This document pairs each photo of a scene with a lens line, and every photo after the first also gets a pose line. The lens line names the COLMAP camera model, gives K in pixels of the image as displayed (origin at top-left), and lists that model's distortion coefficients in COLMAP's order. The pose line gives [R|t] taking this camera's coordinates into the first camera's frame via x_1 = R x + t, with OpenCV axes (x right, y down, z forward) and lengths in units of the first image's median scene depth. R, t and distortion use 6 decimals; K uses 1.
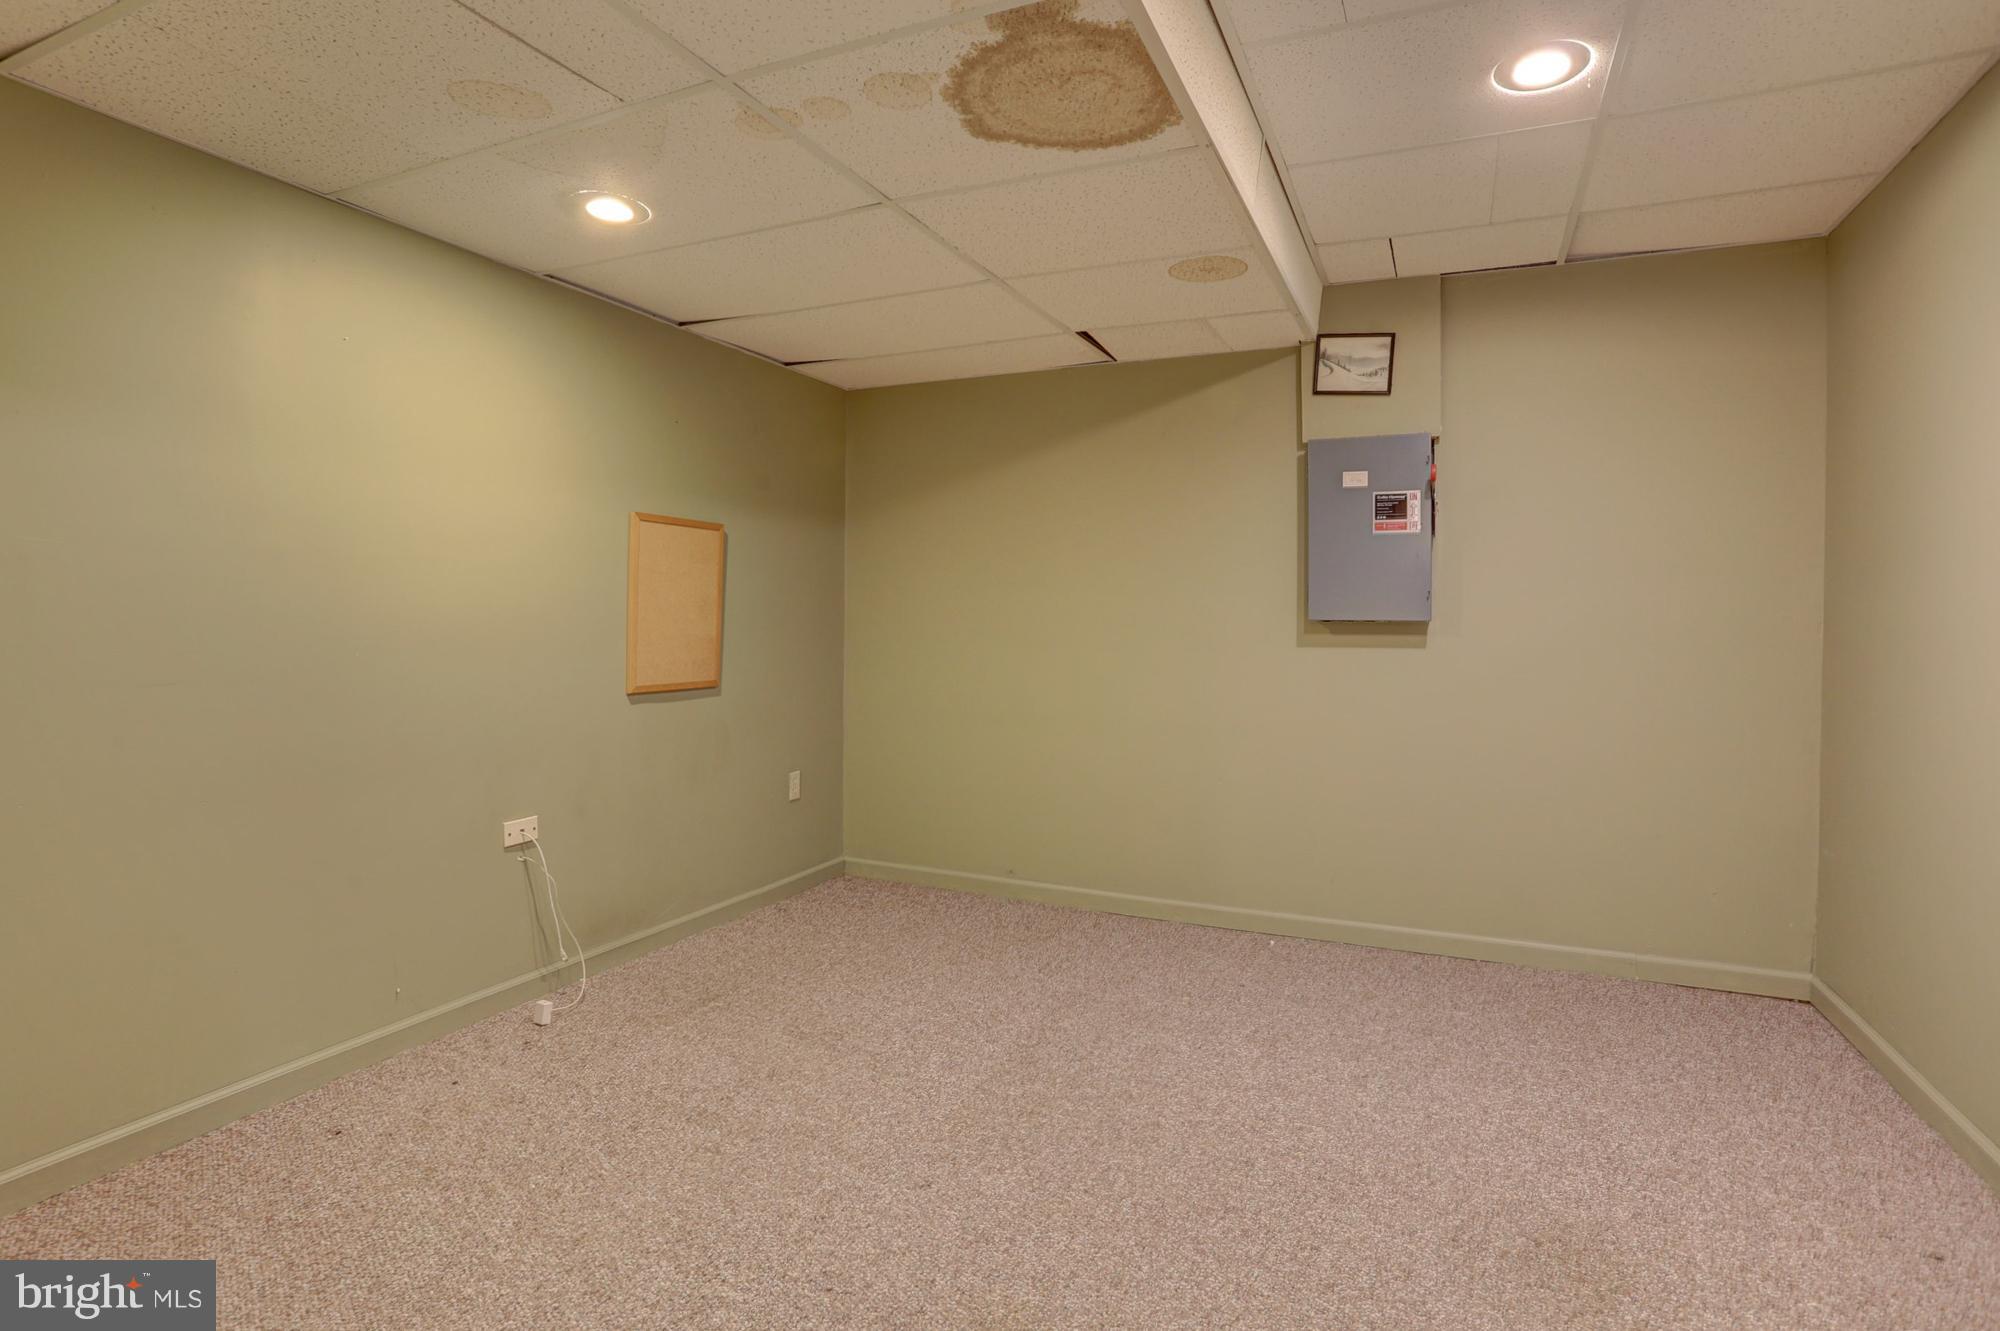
lens RADIAL K [[997.2, 0, 1007.9], [0, 997.2, 616.0], [0, 0, 1]] dist [-0.027737, 0.004034]
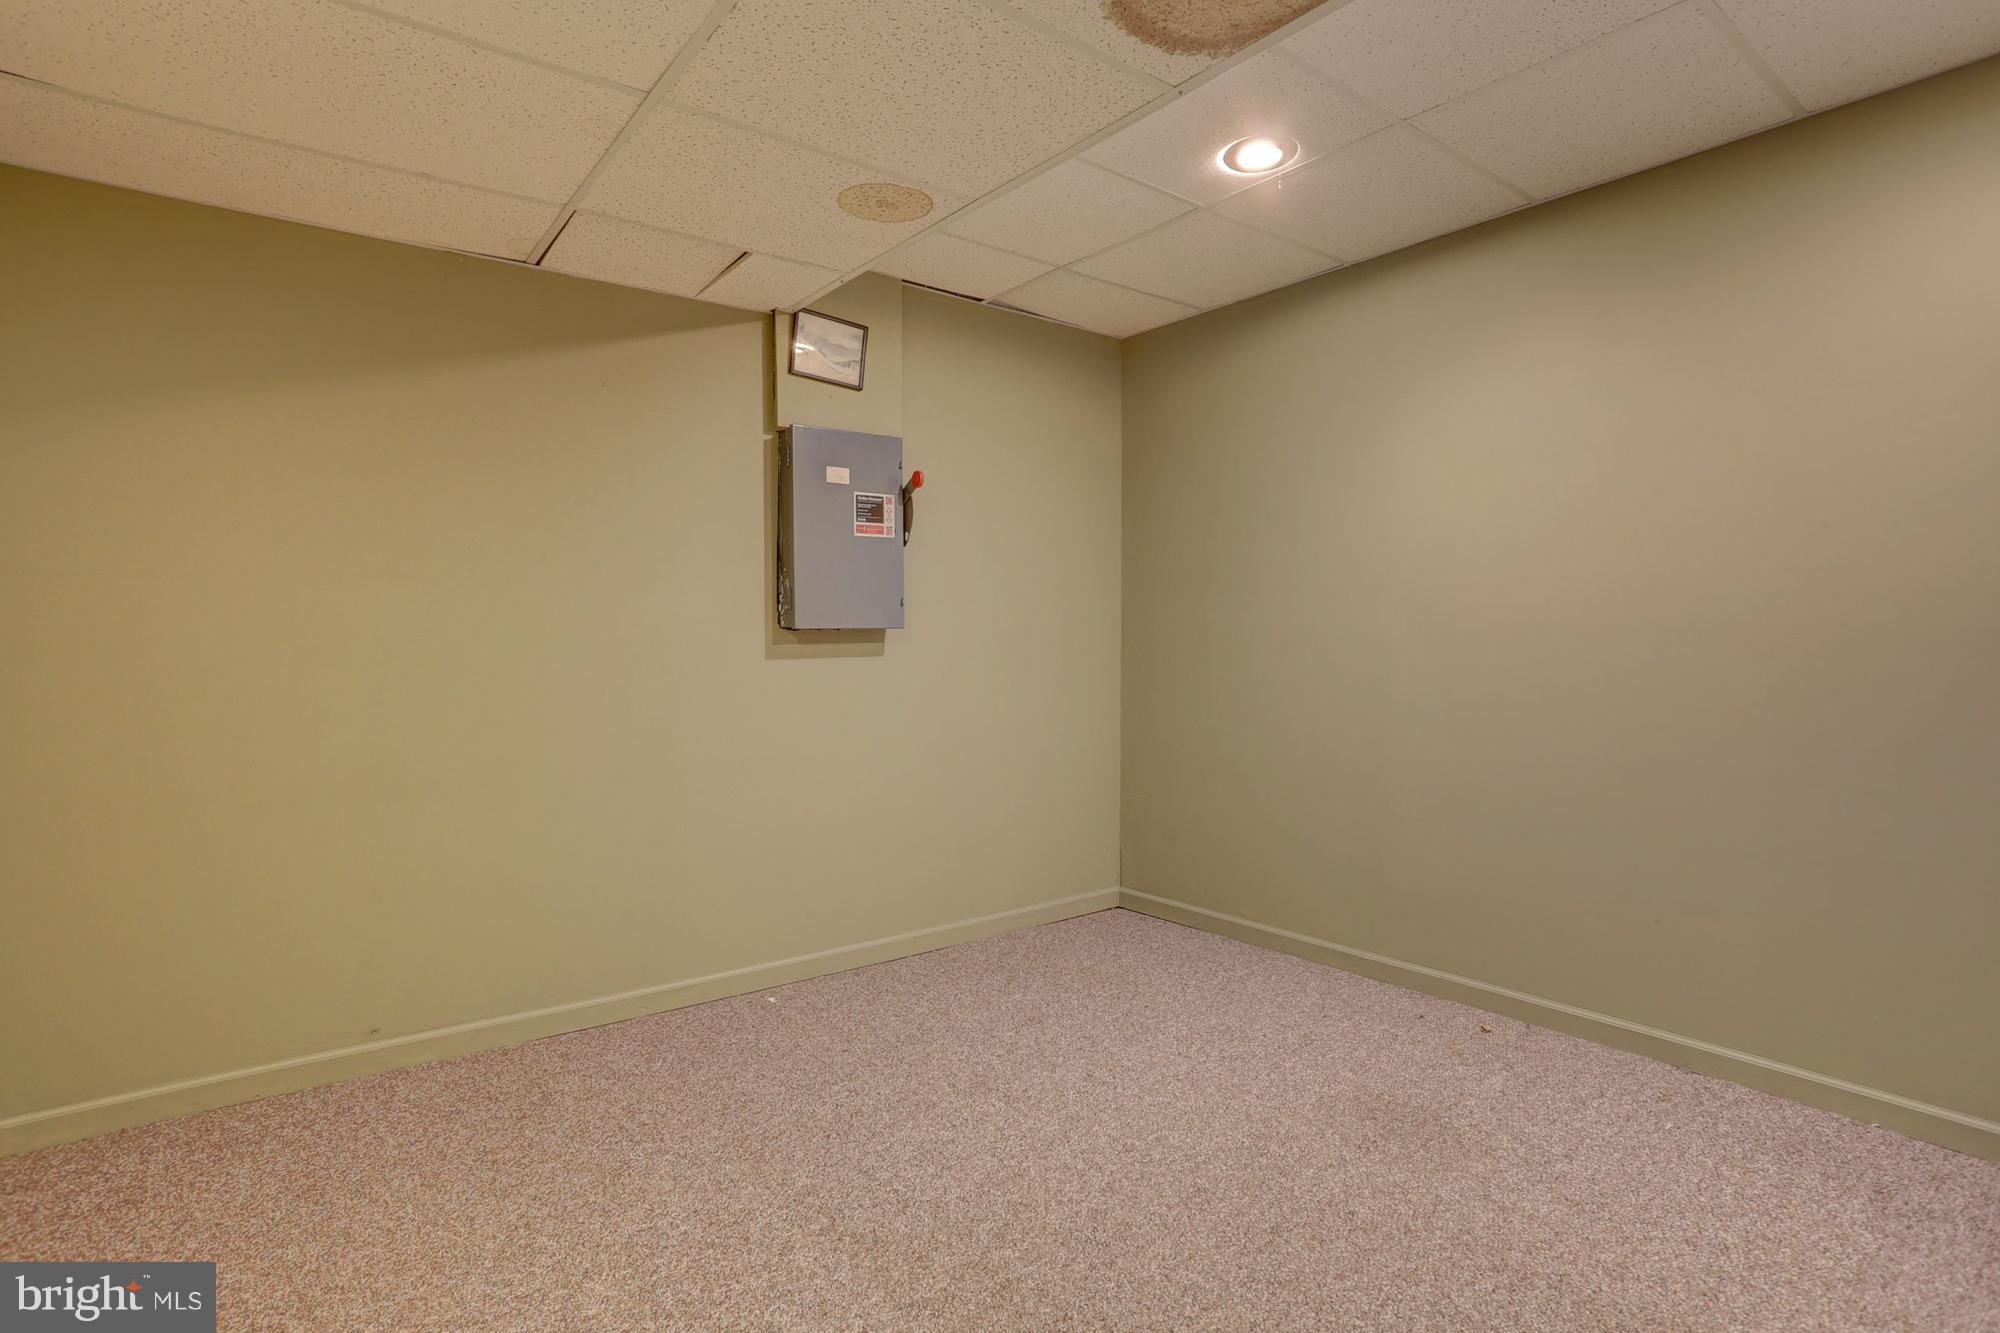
lens RADIAL K [[997.2, 0, 1001.5], [0, 997.2, 662.2], [0, 0, 1]] dist [-0.027737, 0.004034]
pose [[0.474794, -0.036539, 0.879338, -0.405285], [0.003890, 0.999215, 0.039419, 0.000146], [-0.880088, -0.015295, 0.474564, 0.430184]]
